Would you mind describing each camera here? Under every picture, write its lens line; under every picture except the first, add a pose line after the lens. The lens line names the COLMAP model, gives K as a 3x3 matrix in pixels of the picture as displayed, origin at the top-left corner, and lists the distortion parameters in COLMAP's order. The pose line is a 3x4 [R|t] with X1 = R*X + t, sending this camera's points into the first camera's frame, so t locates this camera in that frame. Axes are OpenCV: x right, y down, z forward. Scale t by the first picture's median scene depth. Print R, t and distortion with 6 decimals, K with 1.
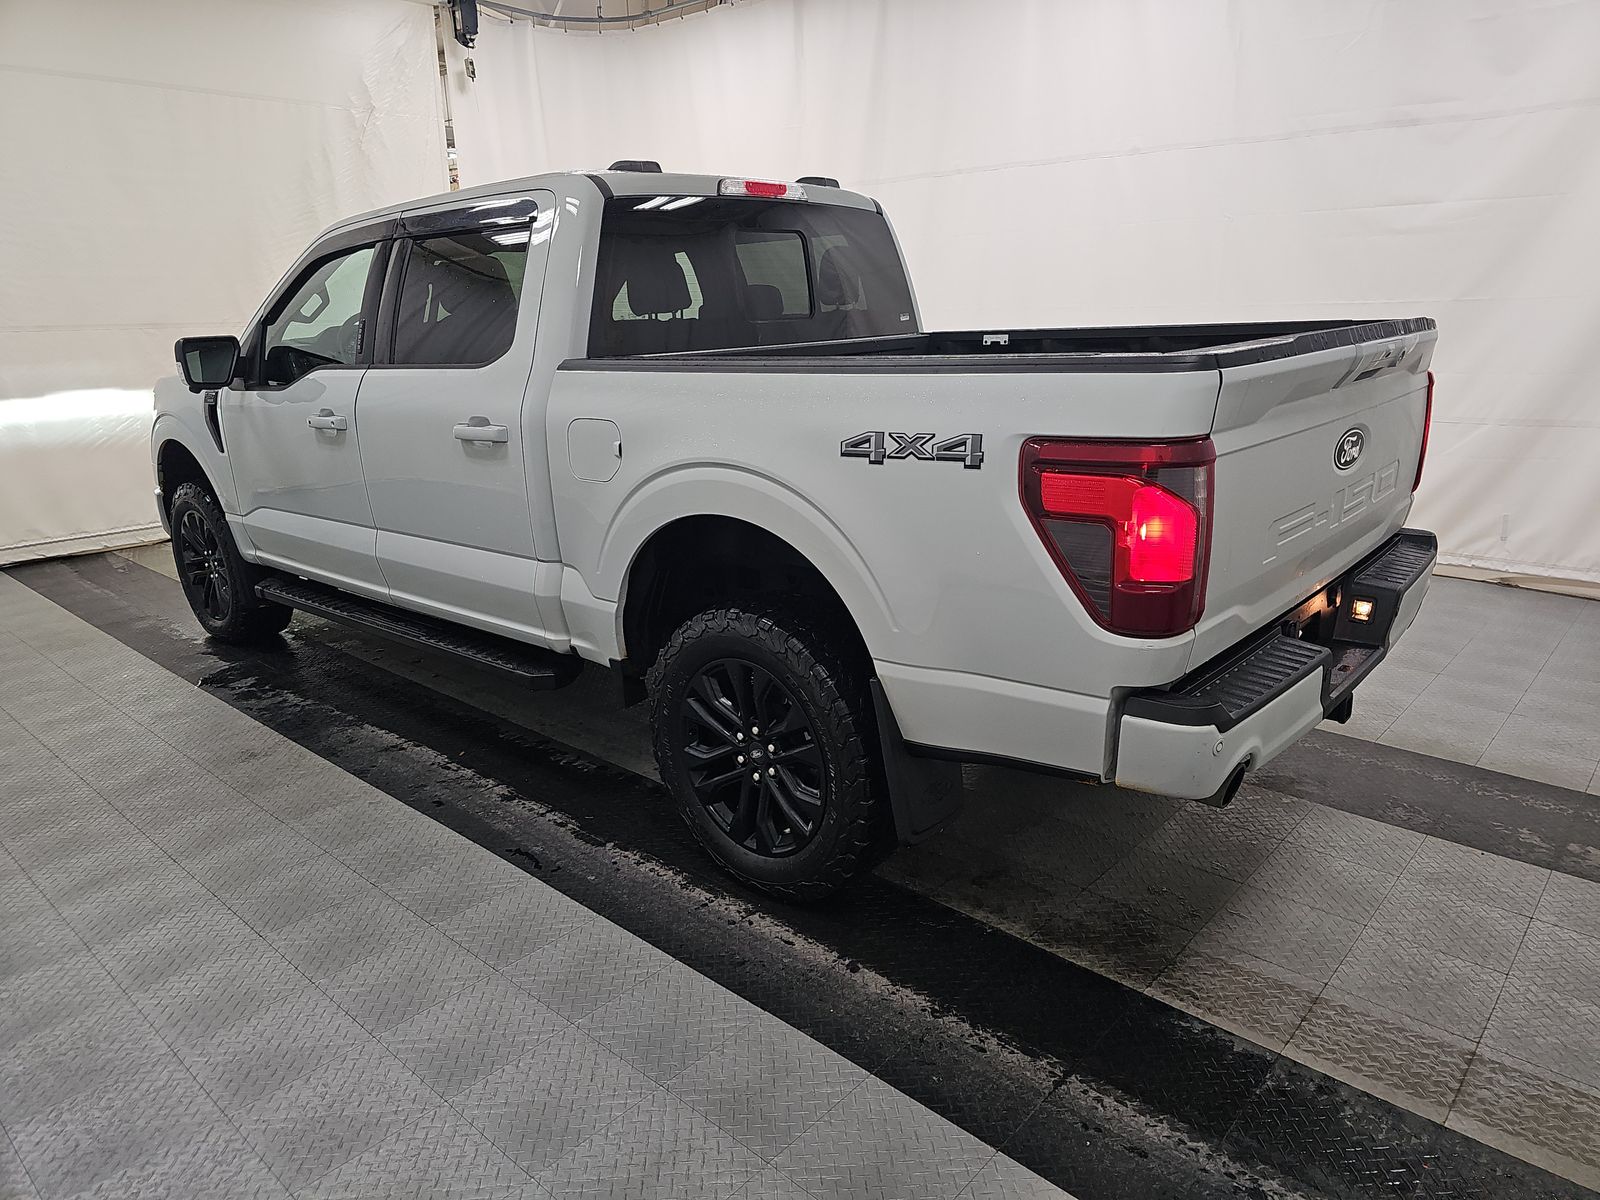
lens RADIAL K [[1068.7, 0, 825.6], [0, 1068.7, 579.7], [0, 0, 1]] dist [0.021549, -0.000328]
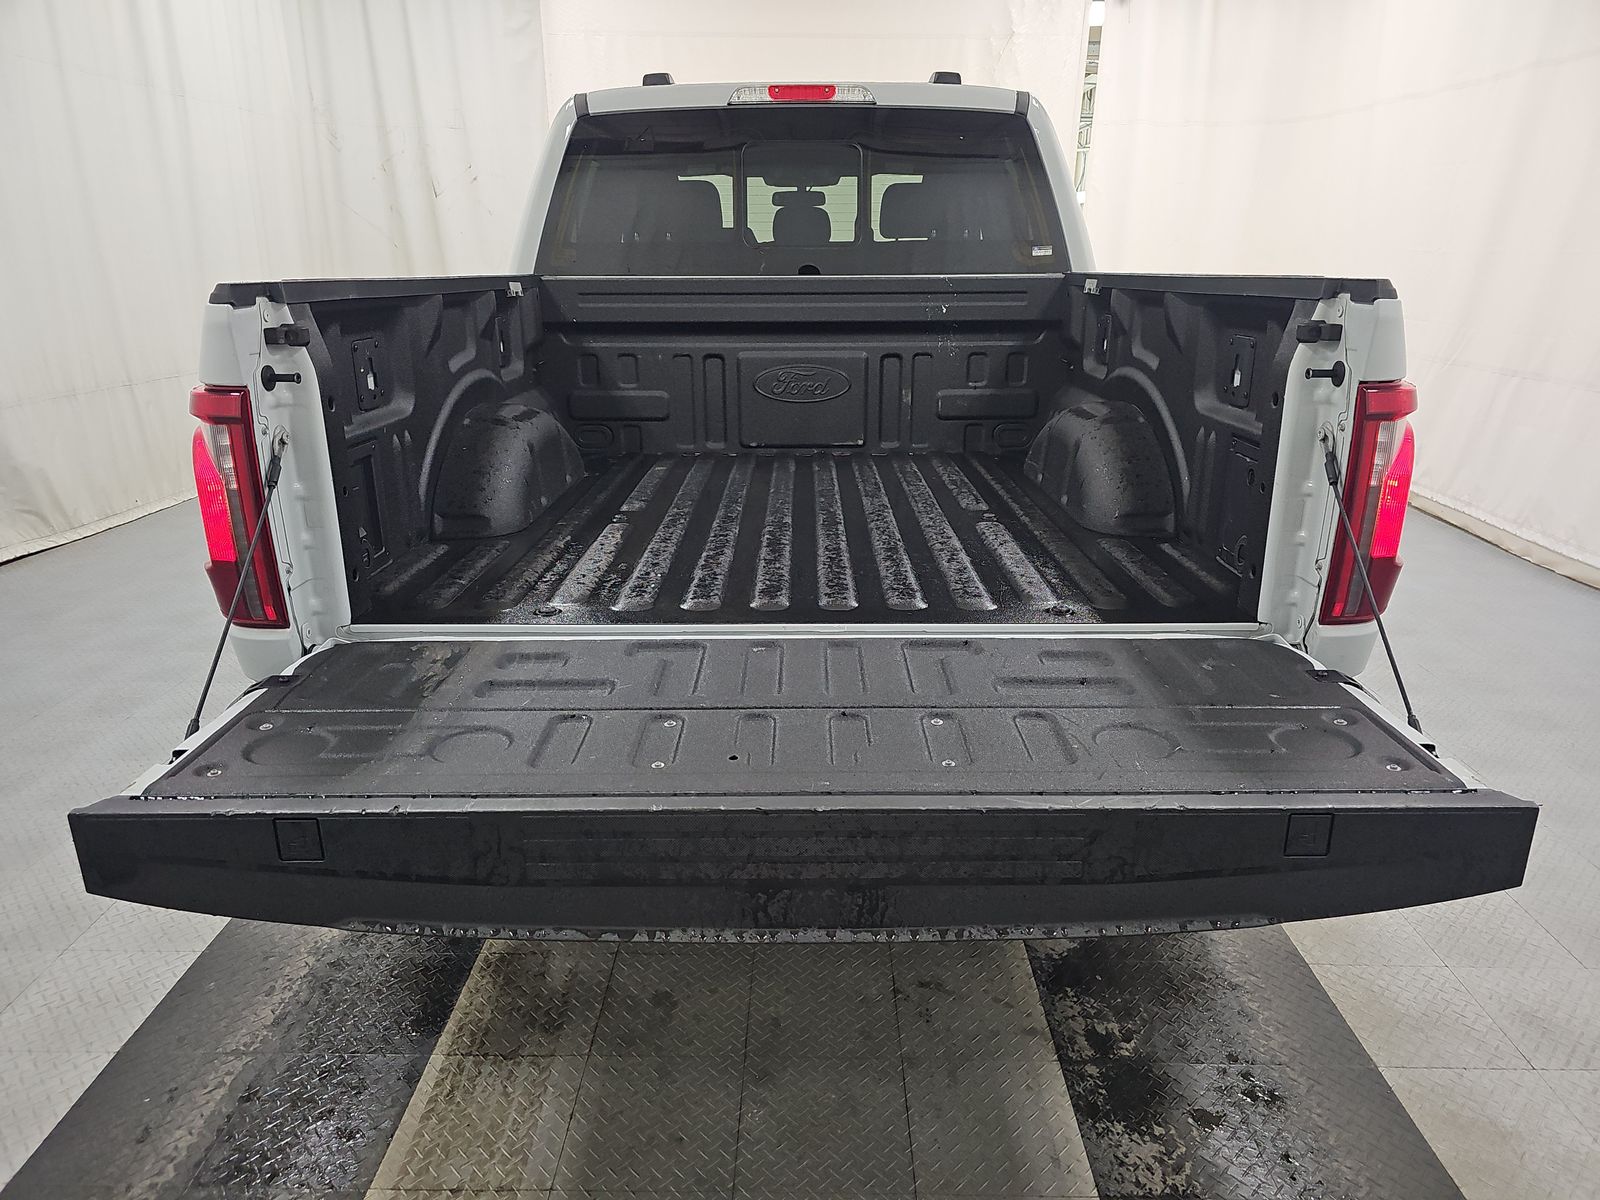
lens RADIAL K [[1062.4, 0, 814.3], [0, 1062.4, 603.3], [0, 0, 1]] dist [0.000236, -0.004387]
pose [[0.652220, 0.267390, -0.709303, 0.661641], [-0.207562, 0.962955, 0.172153, -0.112250], [0.729059, 0.034943, 0.683559, 0.420257]]
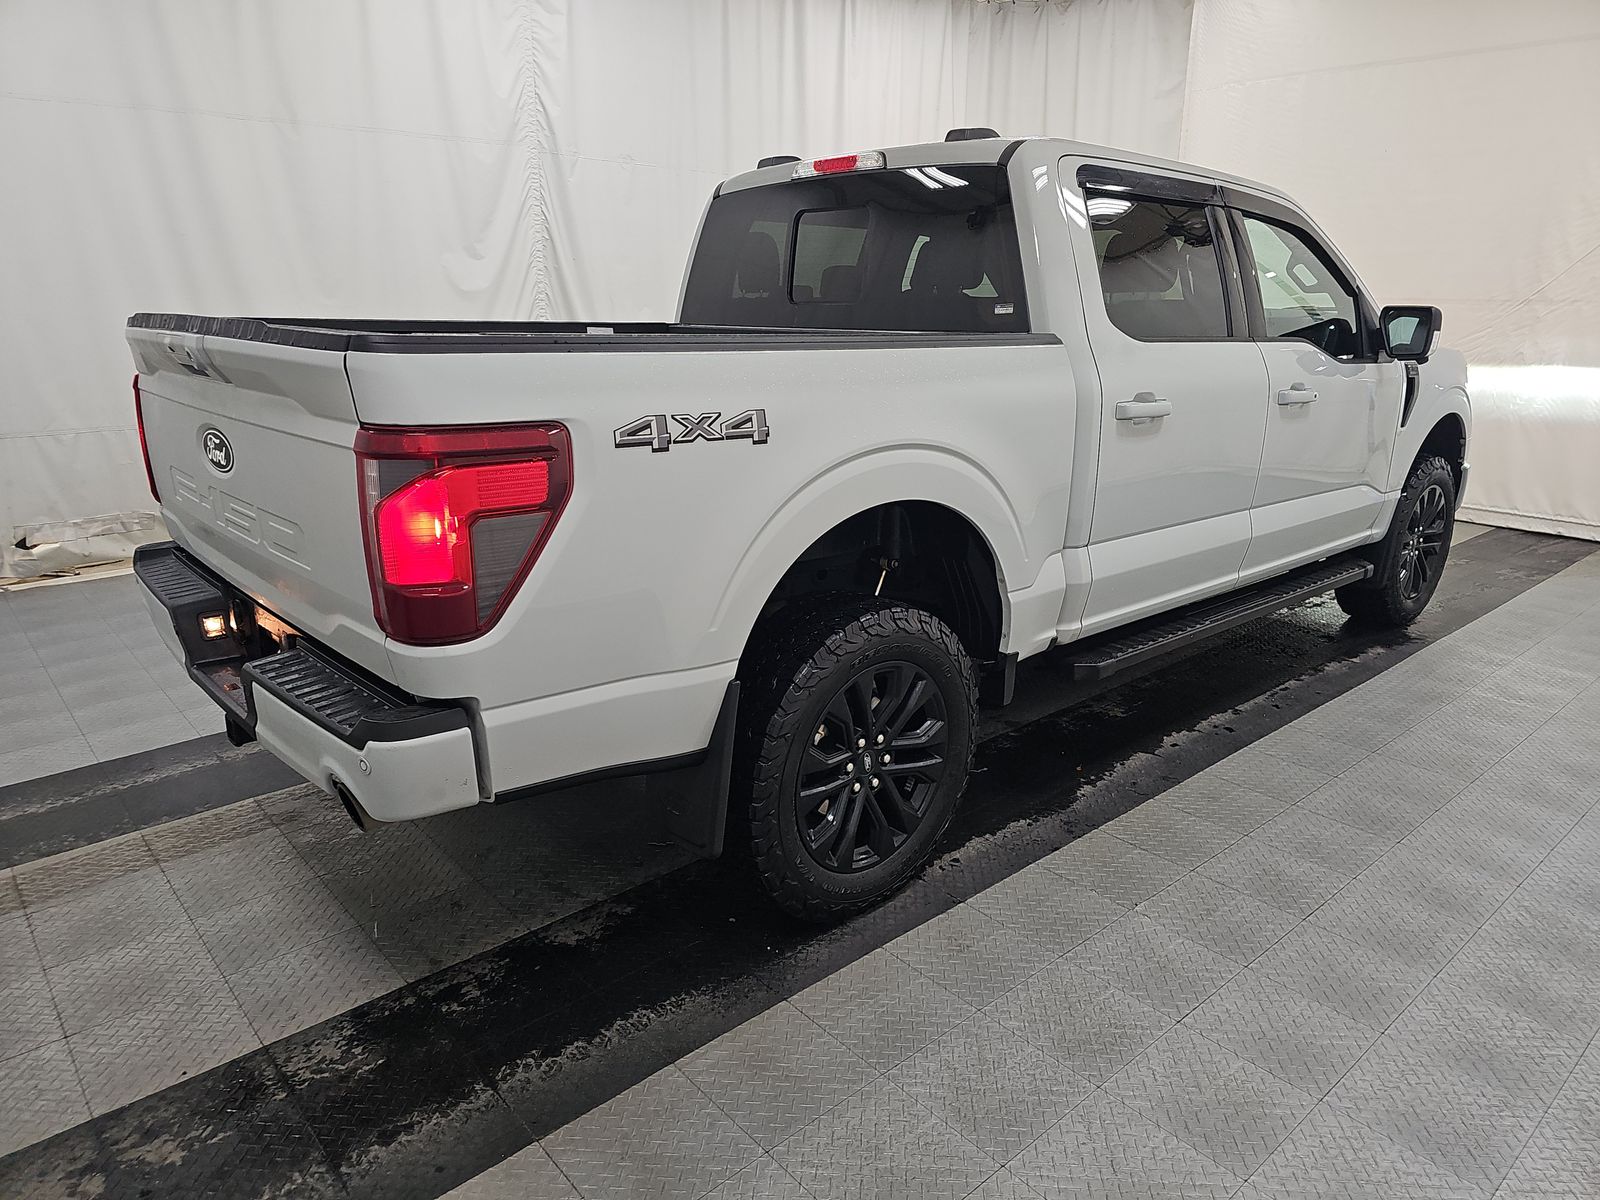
lens RADIAL K [[1063.1, 0, 800.0], [0, 1063.1, 600.0], [0, 0, 1]] dist [0.025185, -0.000353]
pose [[-0.131963, 0.292450, -0.947132, 0.936438], [-0.250548, 0.914622, 0.317320, -0.296608], [0.959068, 0.279176, -0.047423, 1.097585]]
